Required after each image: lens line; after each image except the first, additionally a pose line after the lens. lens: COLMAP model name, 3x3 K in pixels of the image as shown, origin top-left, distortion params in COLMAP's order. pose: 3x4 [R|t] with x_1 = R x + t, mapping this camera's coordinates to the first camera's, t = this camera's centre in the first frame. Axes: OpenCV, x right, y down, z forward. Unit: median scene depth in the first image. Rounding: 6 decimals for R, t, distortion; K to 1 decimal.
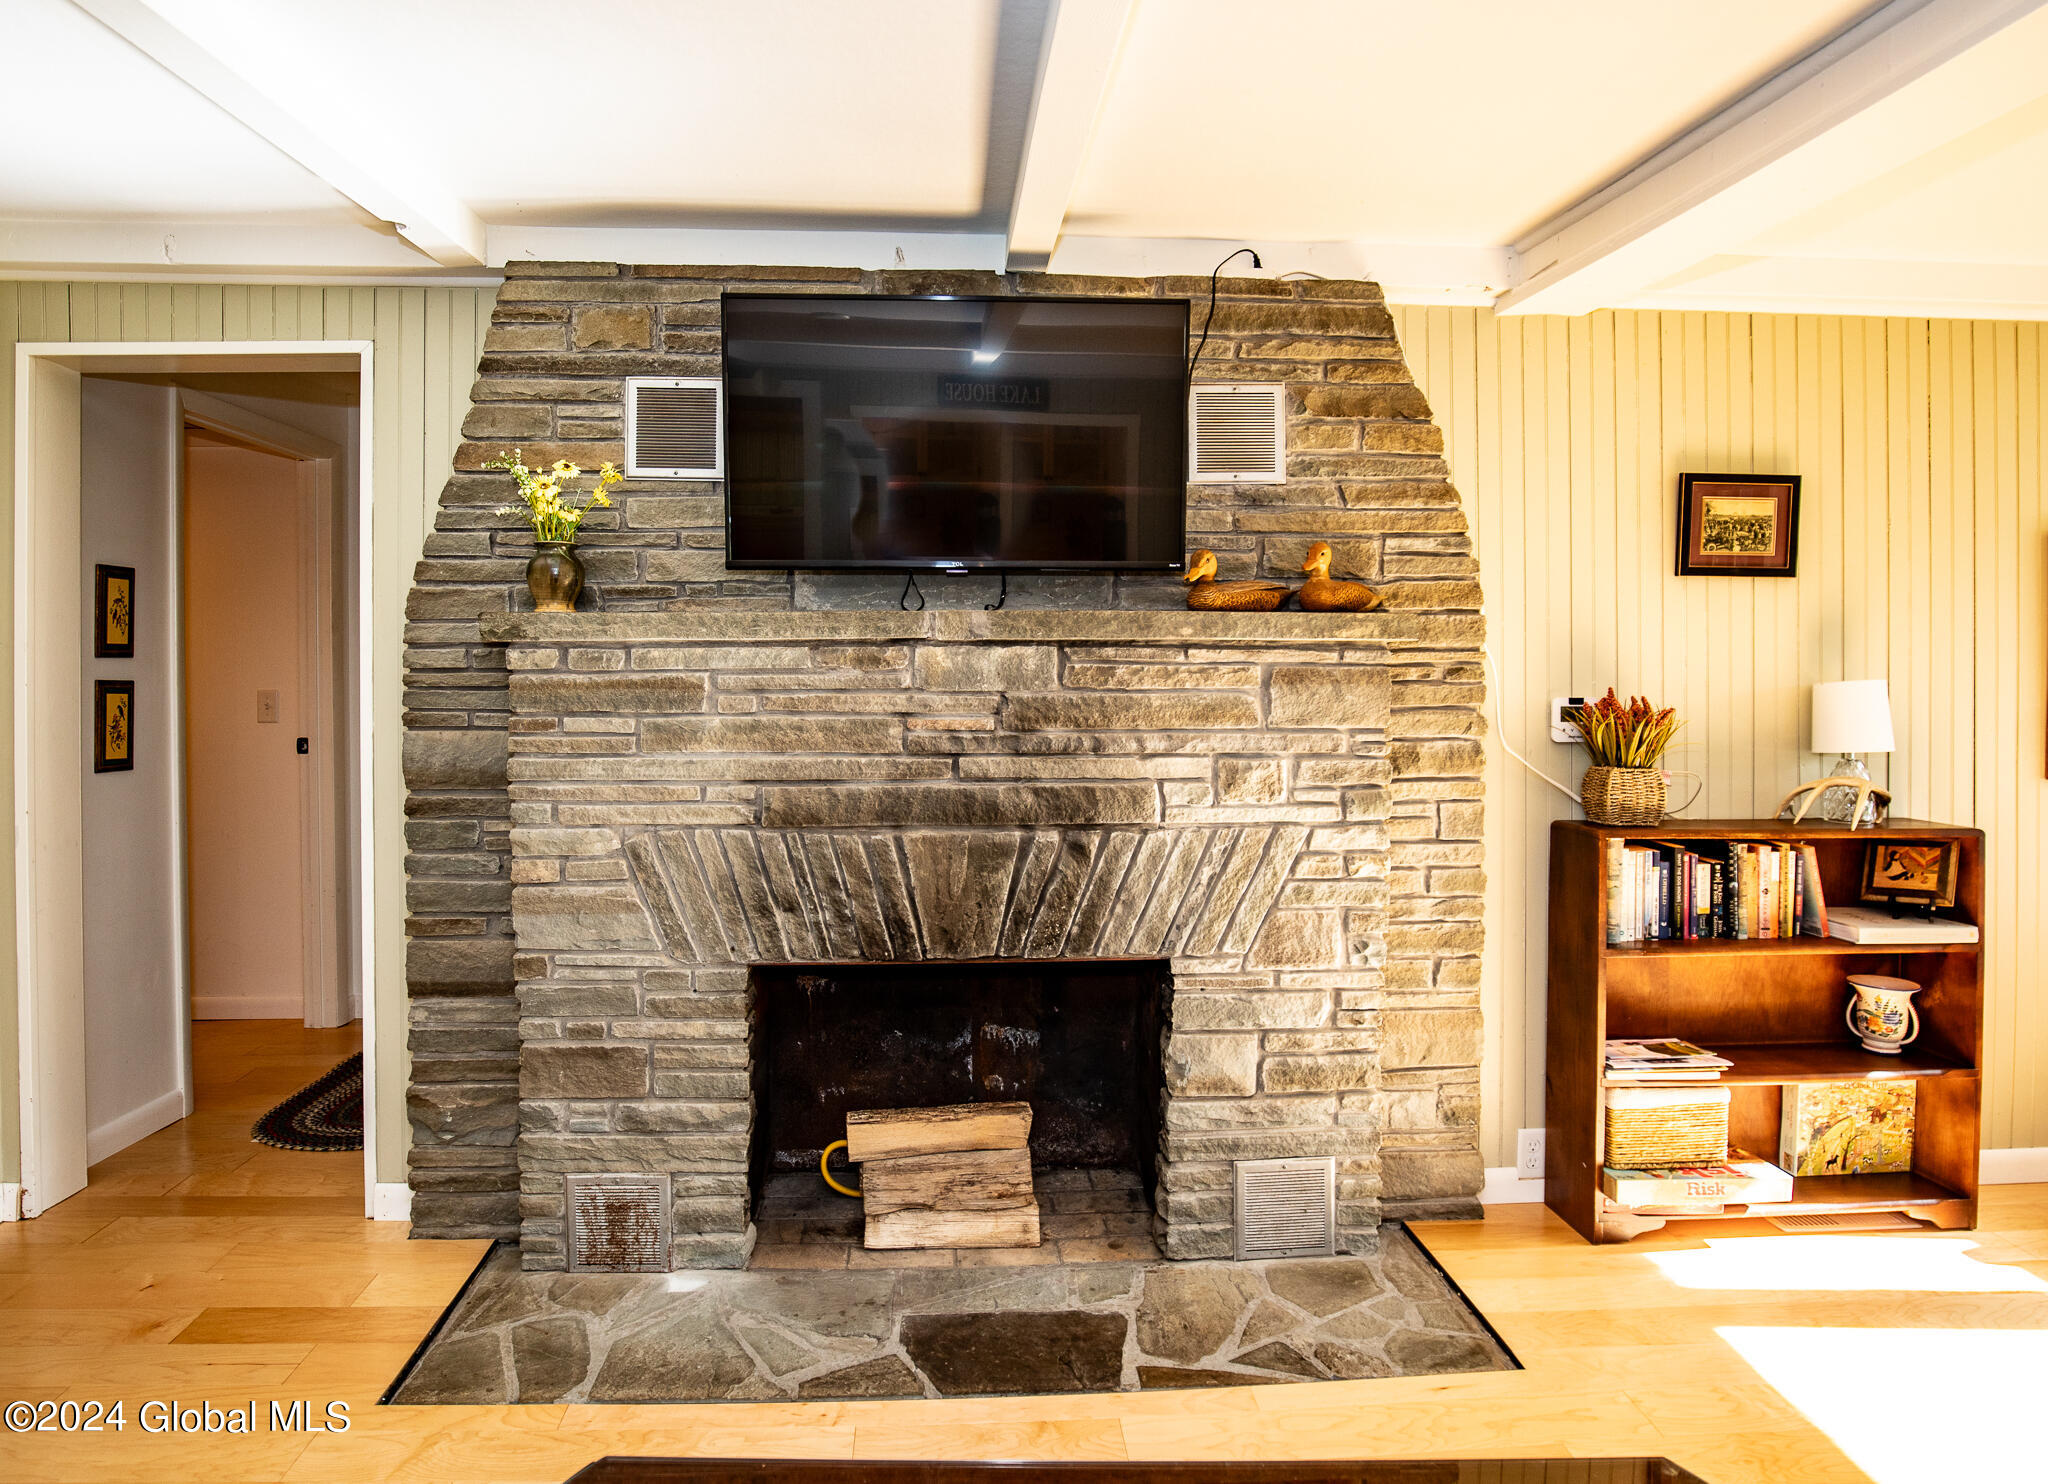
lens RADIAL K [[1158.7, 0, 1022.9], [0, 1158.7, 711.5], [0, 0, 1]] dist [-0.035025, 0.004220]
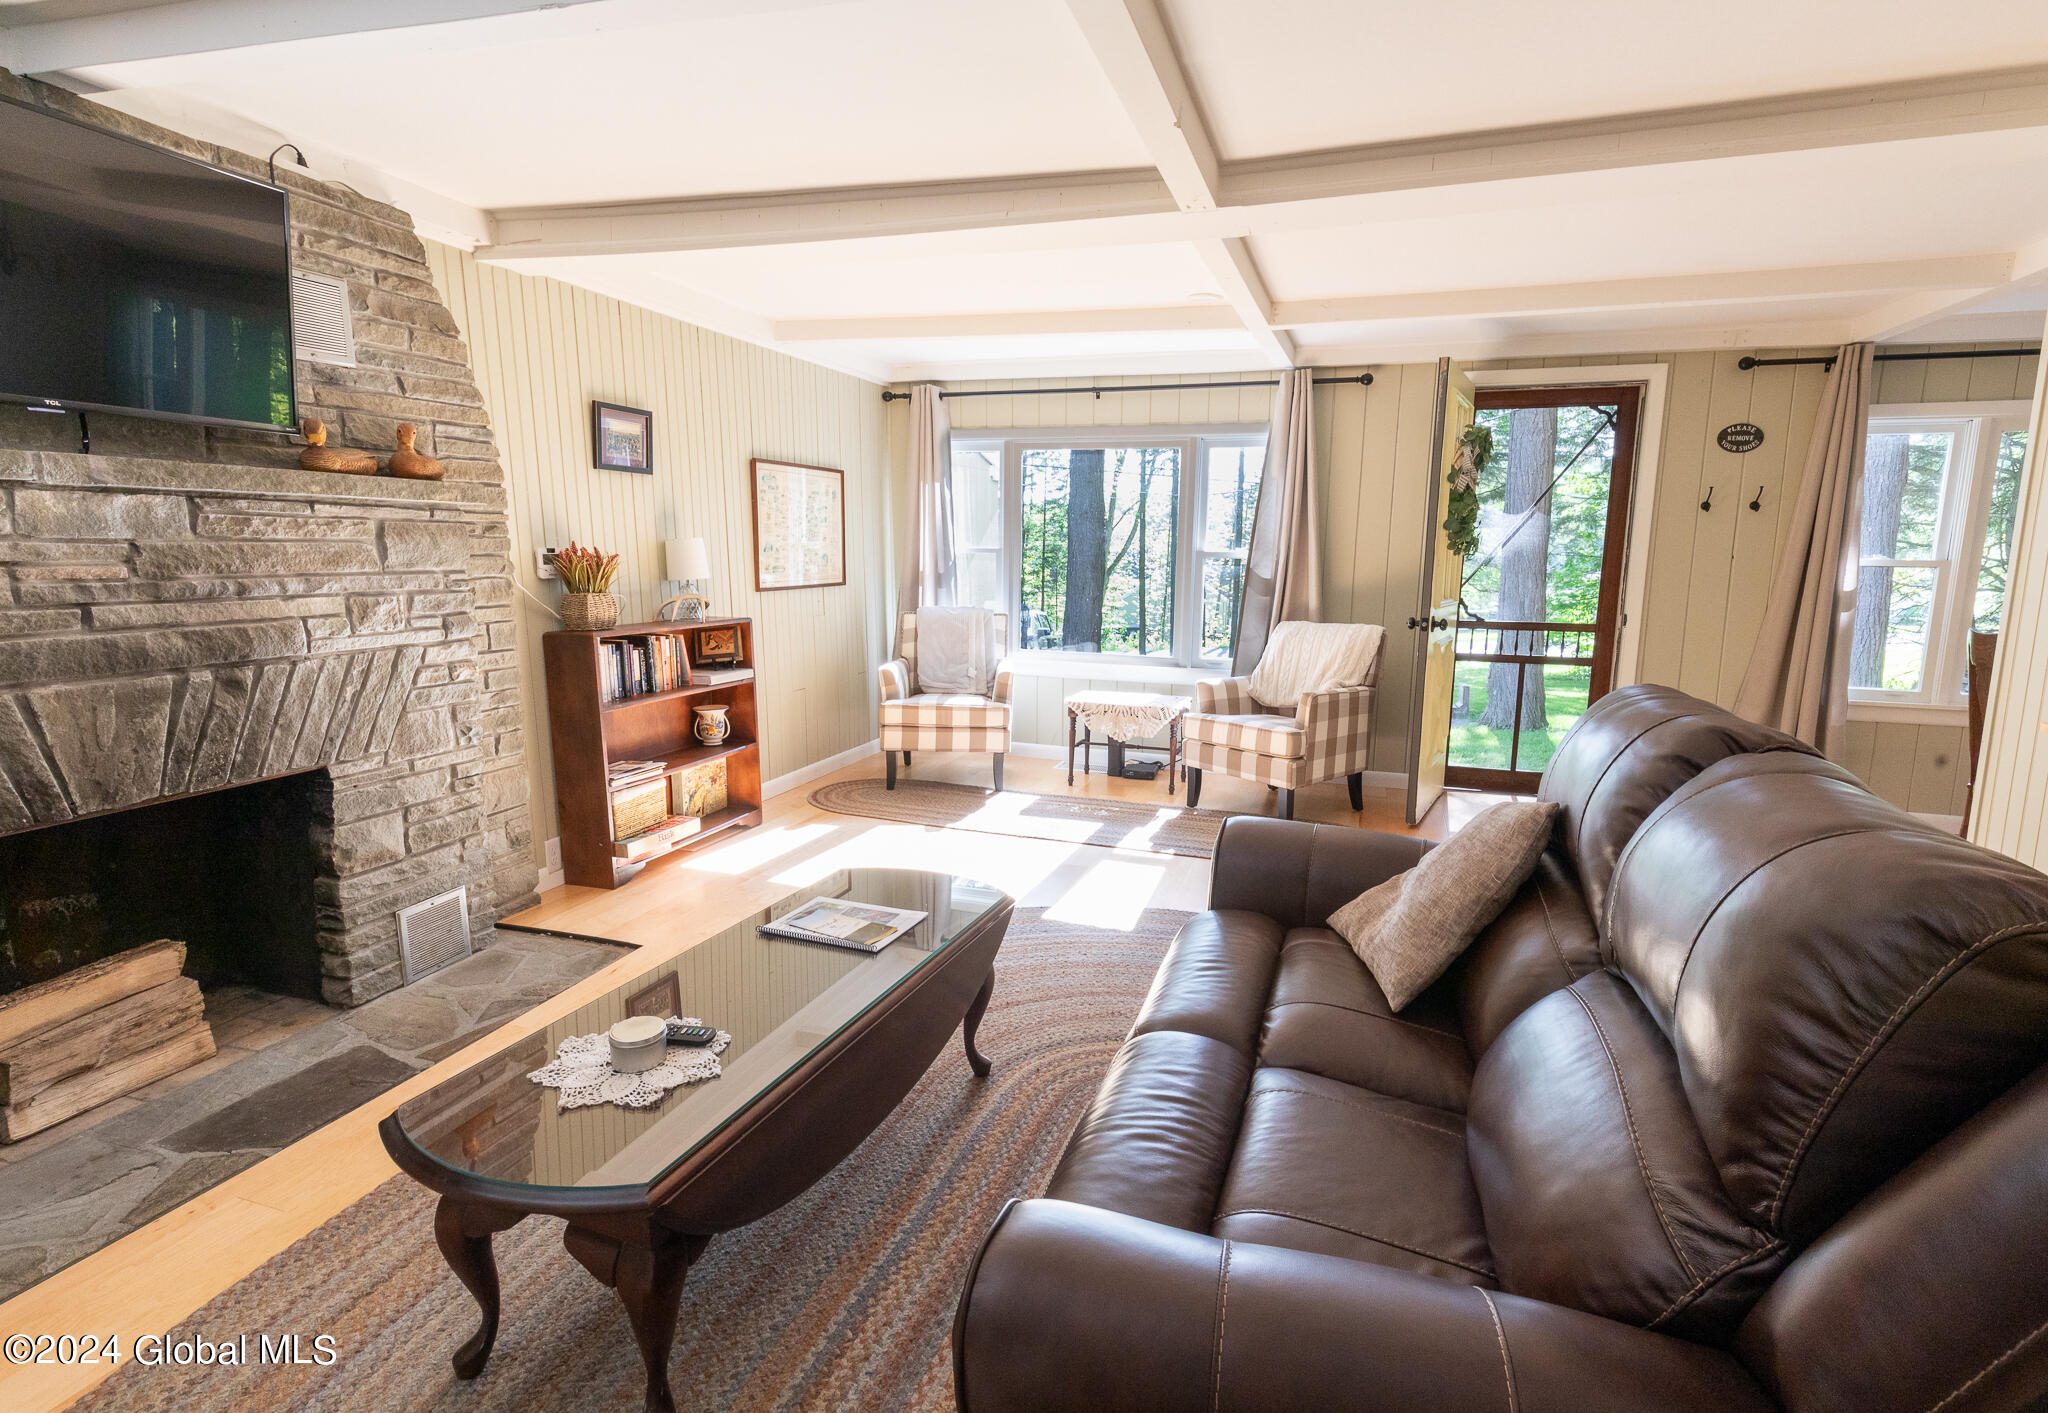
lens RADIAL K [[967.1, 0, 1023.7], [0, 967.1, 707.2], [0, 0, 1]] dist [0.000687, 0.000247]
pose [[0.378797, -0.149491, 0.913327, -0.497487], [0.021677, 0.988030, 0.152728, 0.014681], [-0.925226, -0.038055, 0.377503, -0.046633]]
